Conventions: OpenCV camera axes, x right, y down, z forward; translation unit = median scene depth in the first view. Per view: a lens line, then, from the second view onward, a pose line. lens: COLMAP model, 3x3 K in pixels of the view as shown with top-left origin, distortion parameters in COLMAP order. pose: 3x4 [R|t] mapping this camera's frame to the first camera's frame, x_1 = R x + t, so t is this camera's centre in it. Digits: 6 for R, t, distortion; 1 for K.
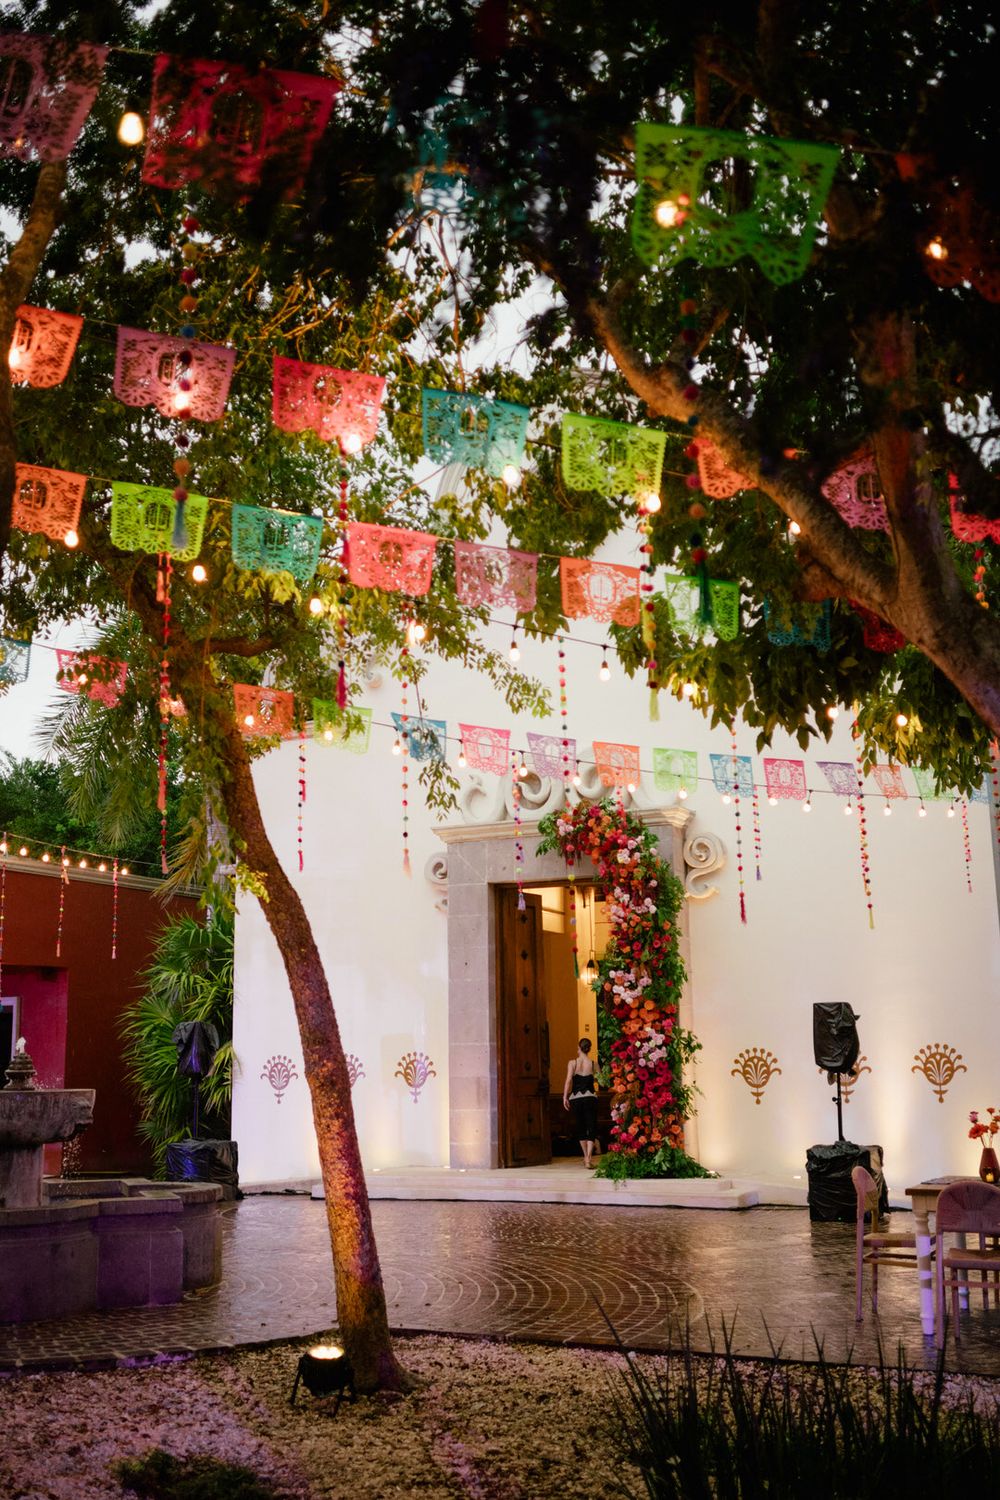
lens RADIAL K [[1576.5, 0, 500.0], [0, 1576.5, 750.0], [0, 0, 1]] dist [0.004206, 0.001406]
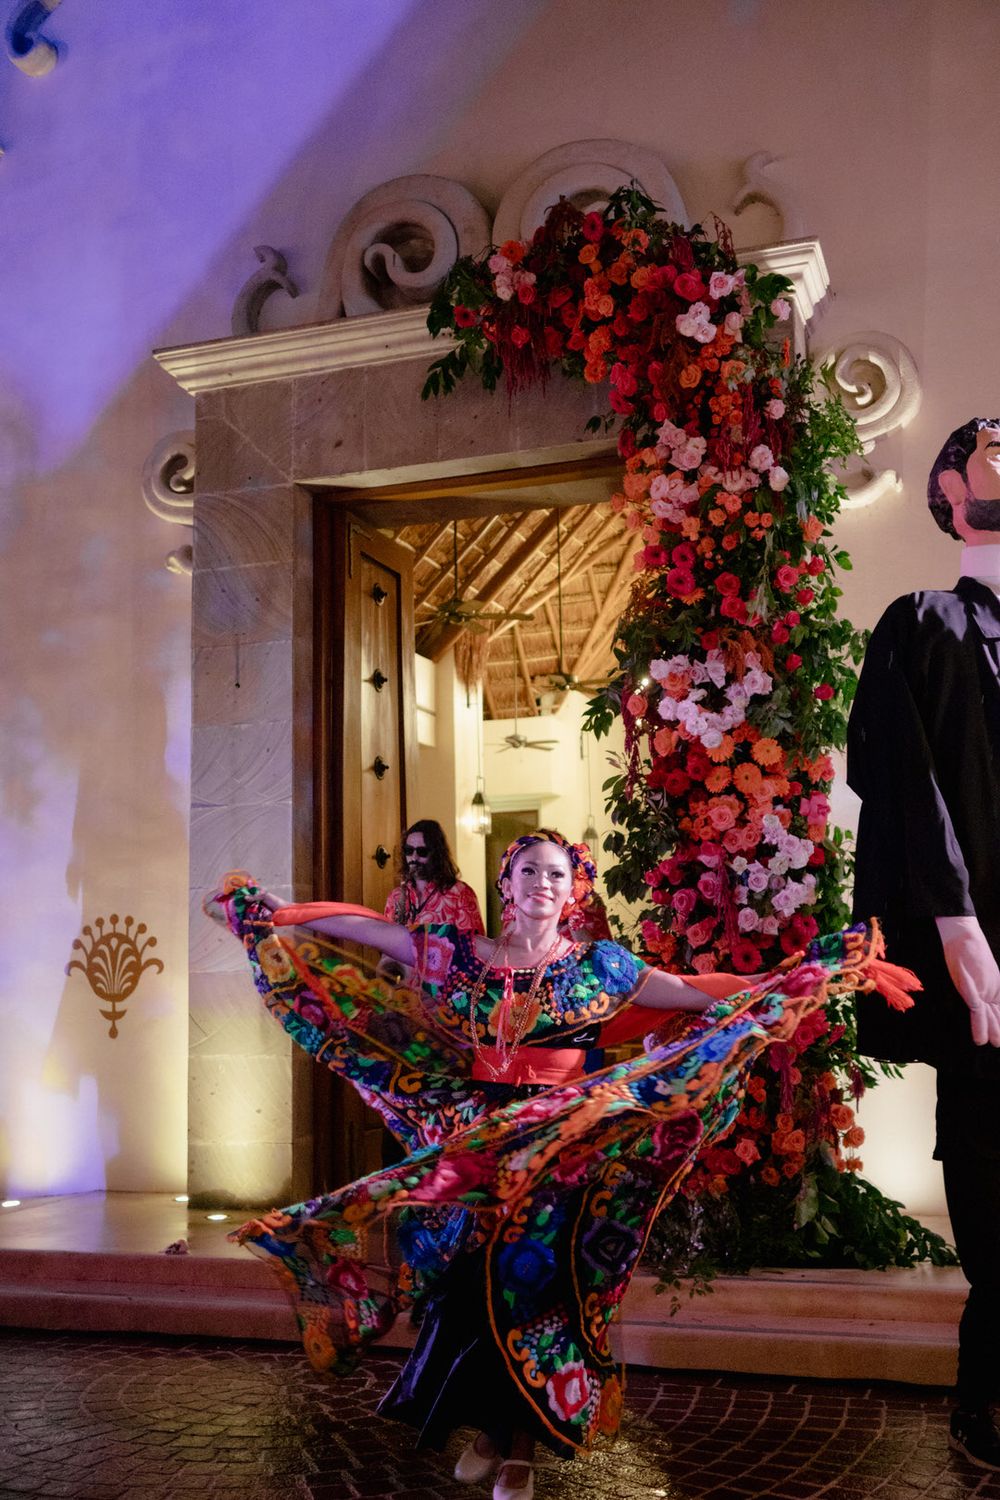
lens RADIAL K [[1779.8, 0, 500.0], [0, 1779.8, 750.0], [0, 0, 1]] dist [-0.002407, -0.003721]
pose [[0.995075, 0.013356, 0.098221, 0.000280], [-0.019656, 0.997791, 0.063449, 0.136953], [-0.097156, -0.065067, 0.993140, 0.621647]]
